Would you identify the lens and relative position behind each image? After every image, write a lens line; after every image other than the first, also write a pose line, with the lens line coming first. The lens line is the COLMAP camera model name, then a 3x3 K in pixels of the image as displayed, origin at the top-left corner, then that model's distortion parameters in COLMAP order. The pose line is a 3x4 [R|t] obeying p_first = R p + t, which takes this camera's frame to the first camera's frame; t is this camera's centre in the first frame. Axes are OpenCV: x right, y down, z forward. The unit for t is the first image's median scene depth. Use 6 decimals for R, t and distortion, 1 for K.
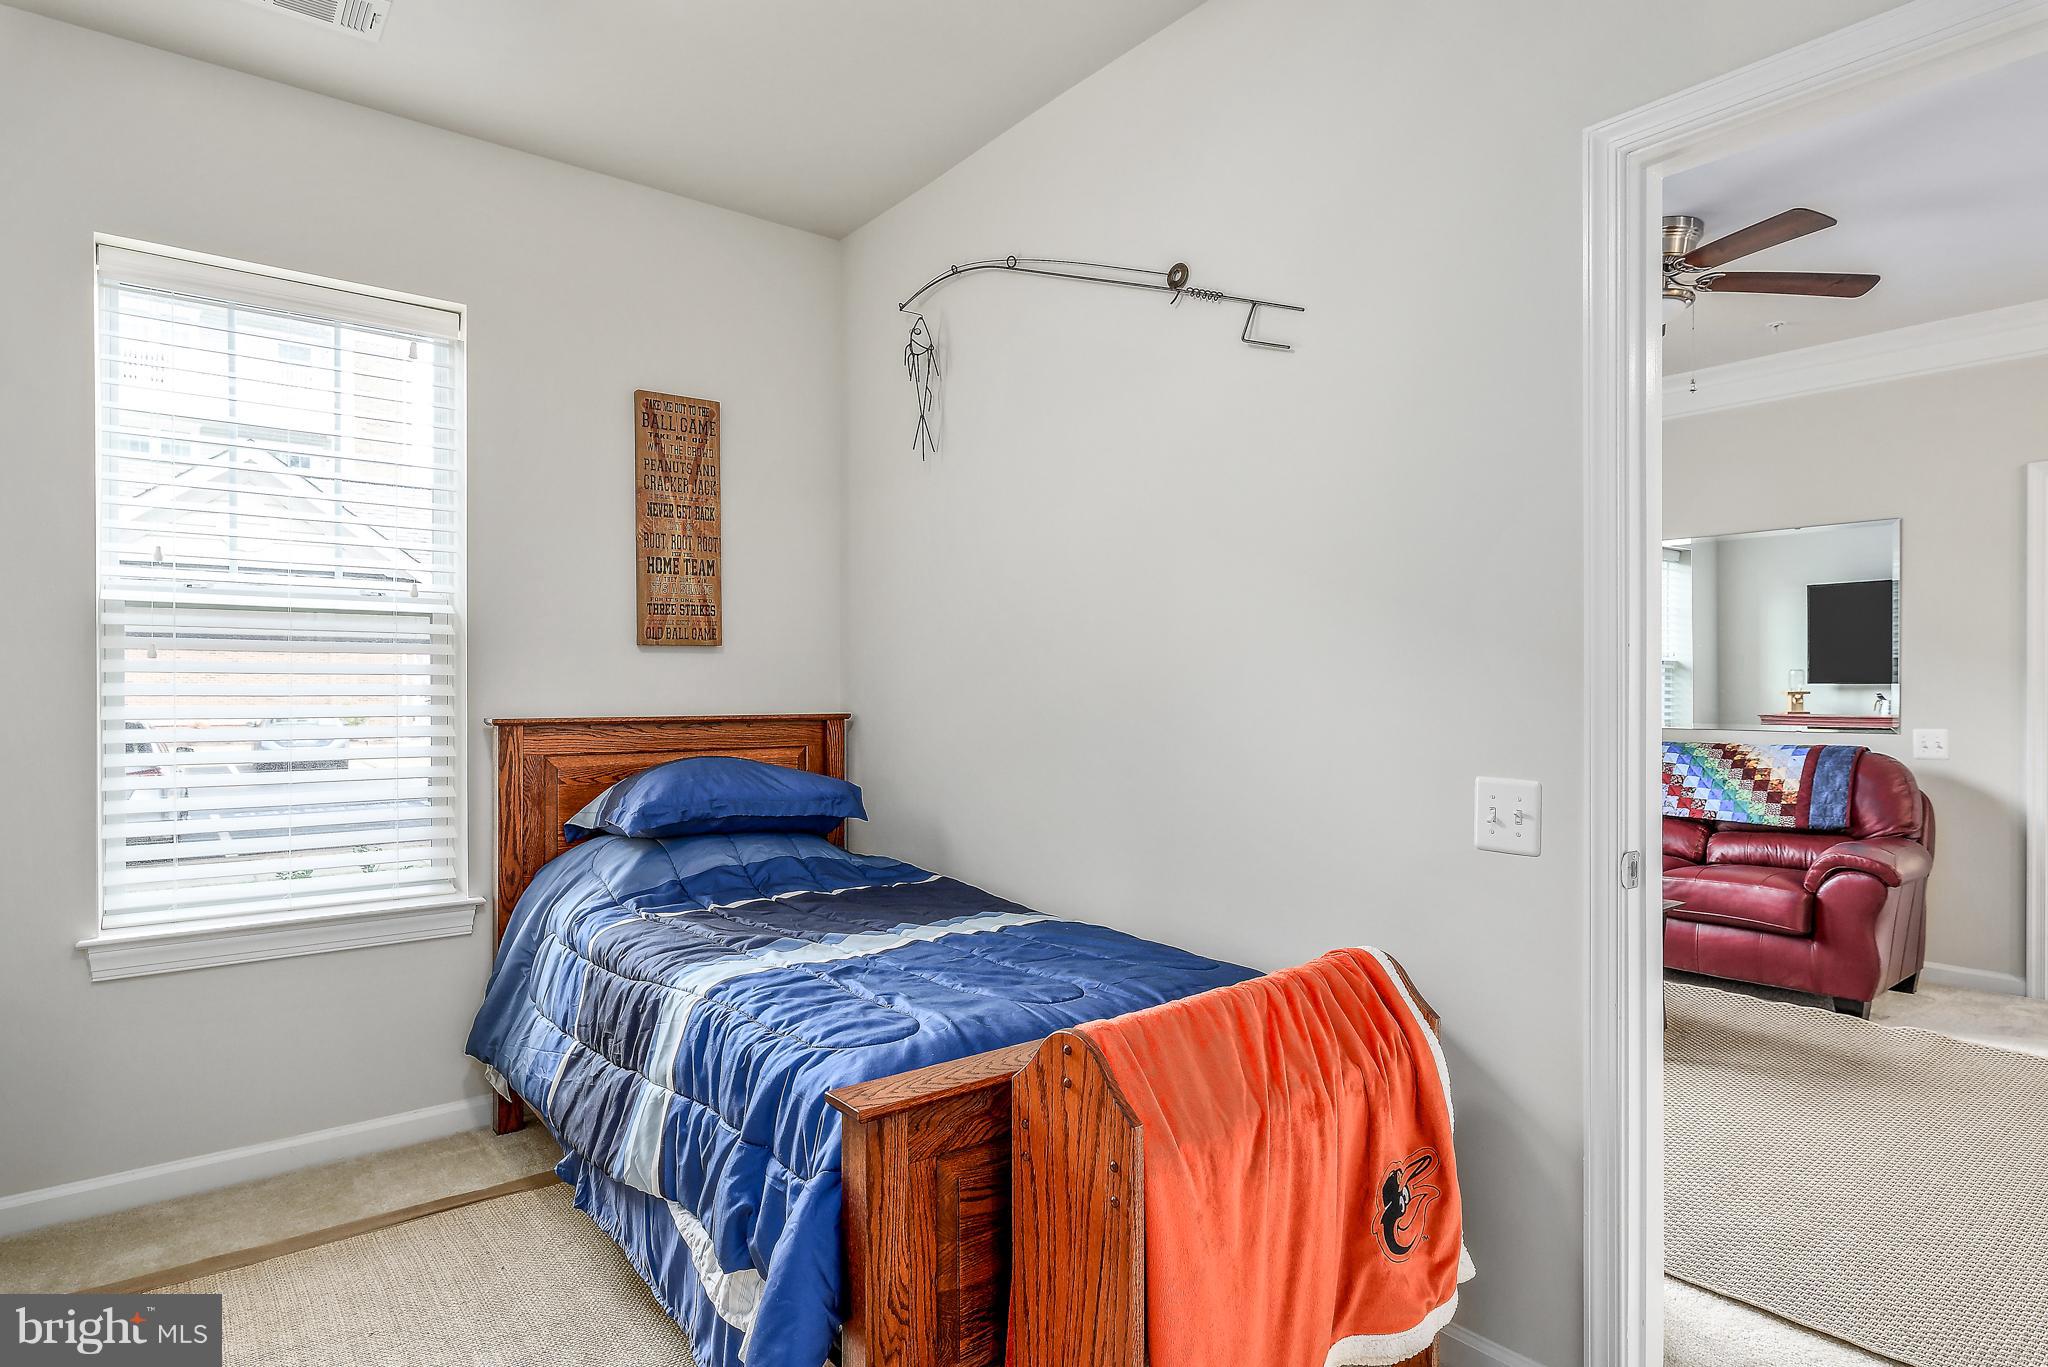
lens RADIAL K [[1113.5, 0, 1024.0], [0, 1113.5, 683.5], [0, 0, 1]] dist [0.001028, -0.000437]
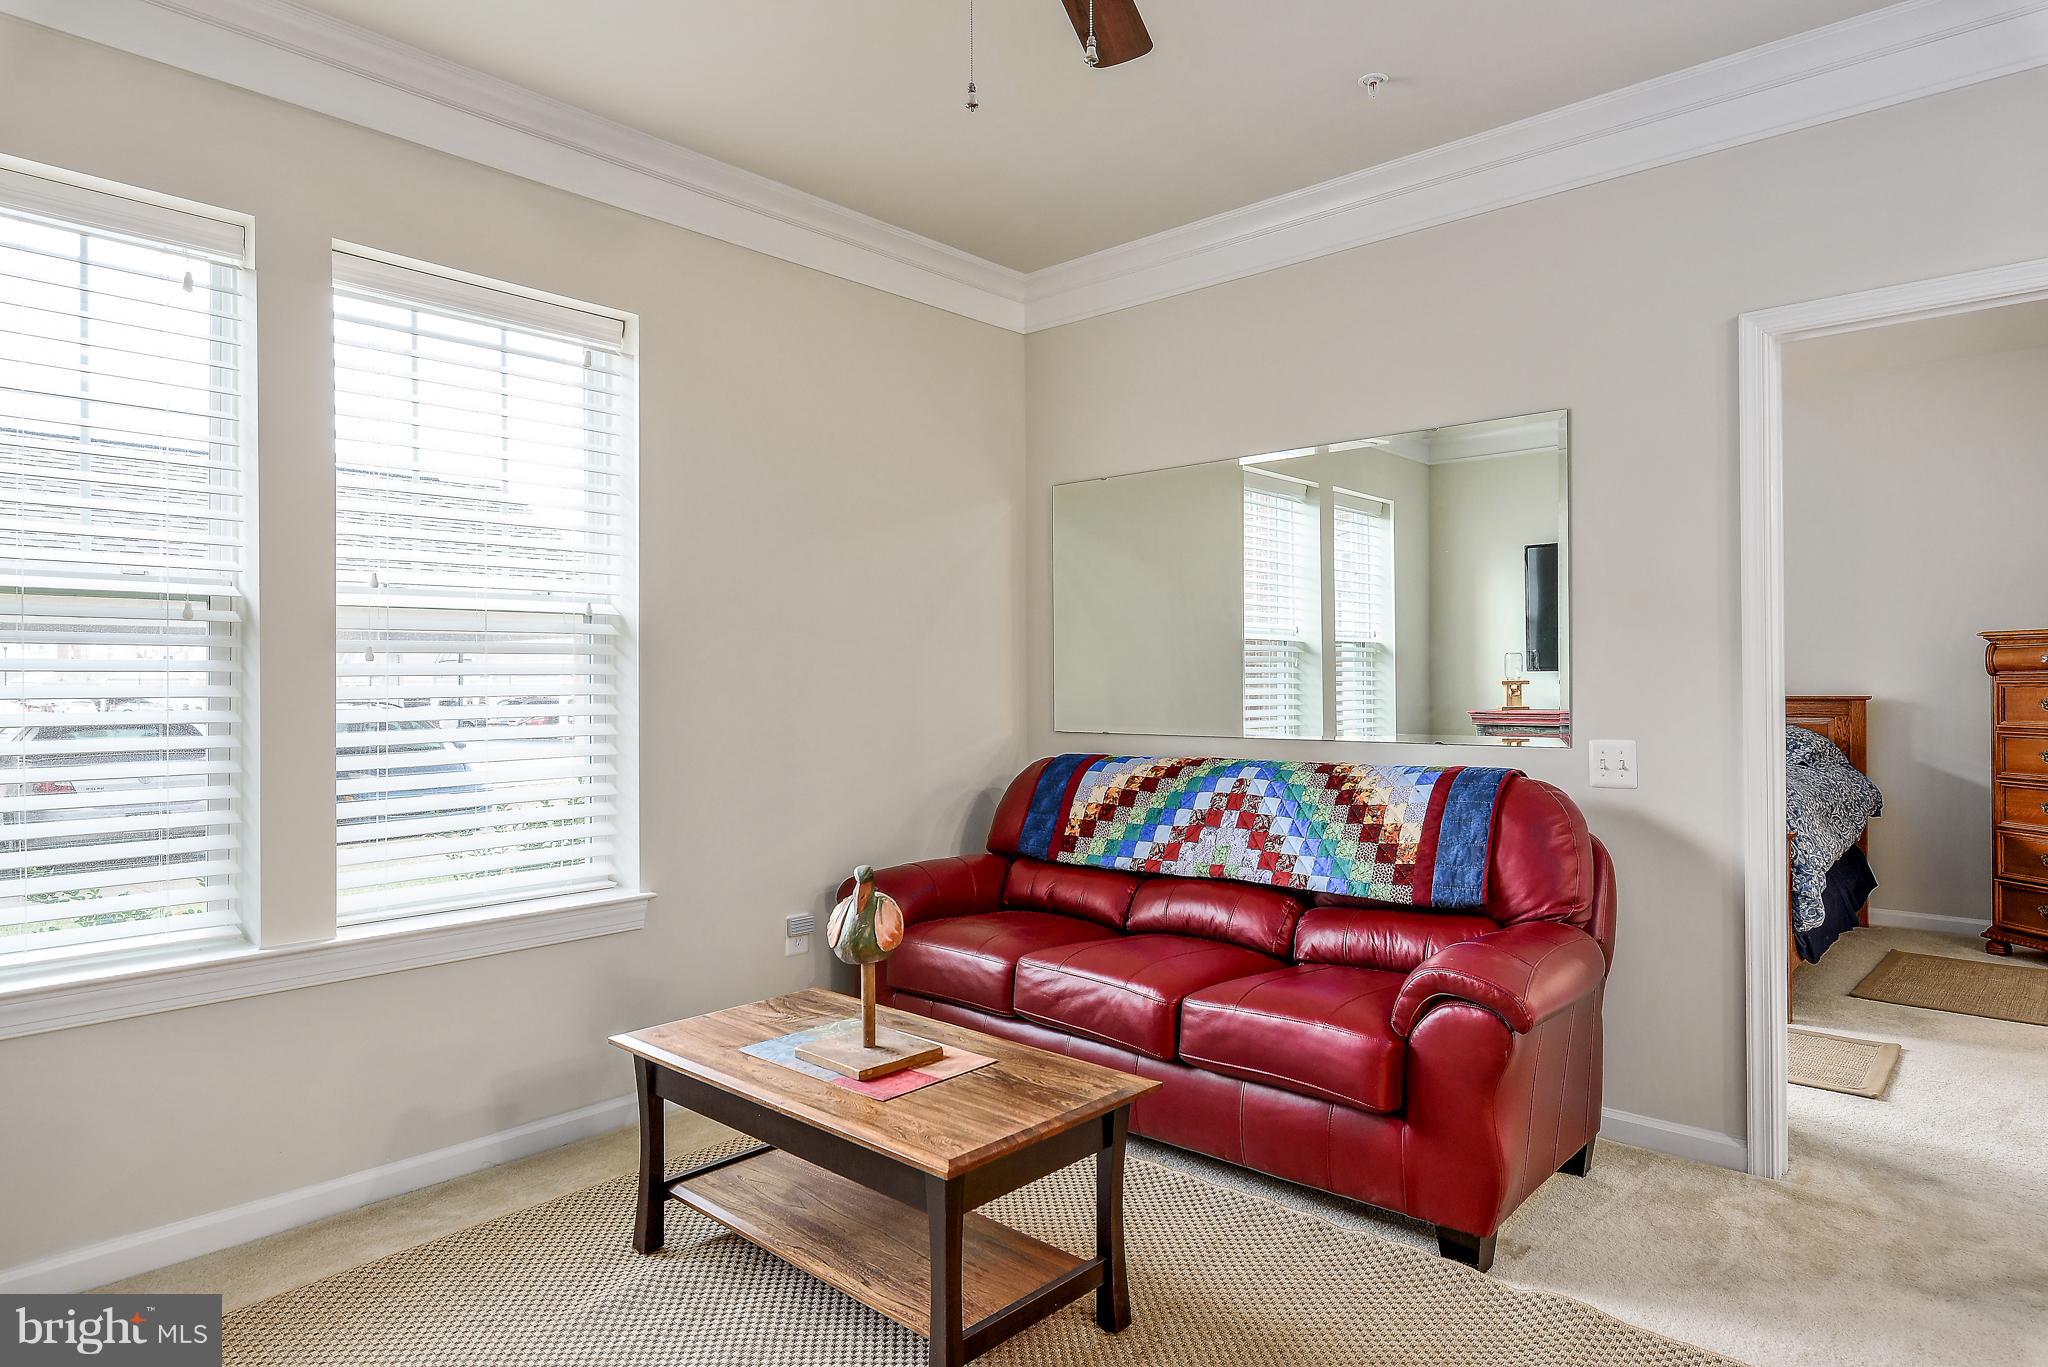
lens RADIAL K [[1192.6, 0, 1024.0], [0, 1192.6, 683.5], [0, 0, 1]] dist [0.000785, 0.000595]
pose [[0.987796, -0.009945, 0.155433, 0.377212], [0.009263, 0.999944, 0.005114, 0.002940], [-0.155475, -0.003612, 0.987833, 0.382971]]
